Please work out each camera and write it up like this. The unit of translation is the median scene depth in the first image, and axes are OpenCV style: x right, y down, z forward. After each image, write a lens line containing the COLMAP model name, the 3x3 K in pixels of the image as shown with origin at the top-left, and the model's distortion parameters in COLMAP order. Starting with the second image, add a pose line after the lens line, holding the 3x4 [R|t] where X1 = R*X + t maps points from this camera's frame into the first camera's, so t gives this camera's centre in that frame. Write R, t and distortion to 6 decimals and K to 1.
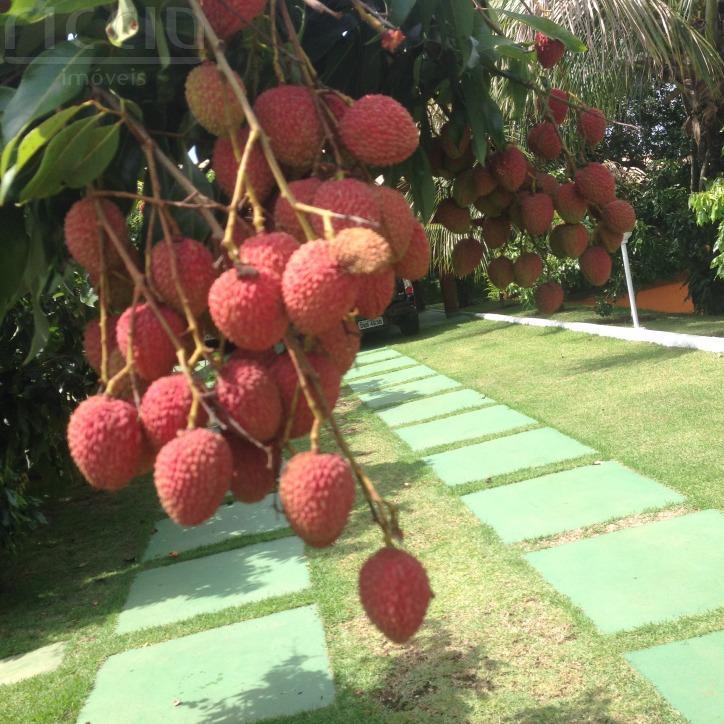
lens RADIAL K [[864.7, 0, 362.0], [0, 864.7, 362.0], [0, 0, 1]] dist [-0.003975, 0.719767]
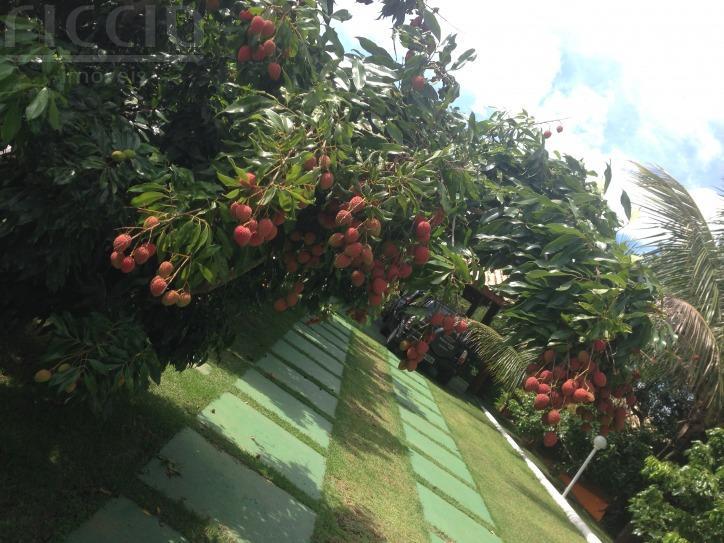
lens RADIAL K [[641.4, 0, 362.0], [0, 641.4, 271.5], [0, 0, 1]] dist [0.066214, 0.004731]
pose [[0.691972, 0.710247, -0.129319, -0.051926], [-0.721129, 0.688434, -0.077660, 0.035367], [0.033870, 0.146994, 0.988557, -0.166887]]
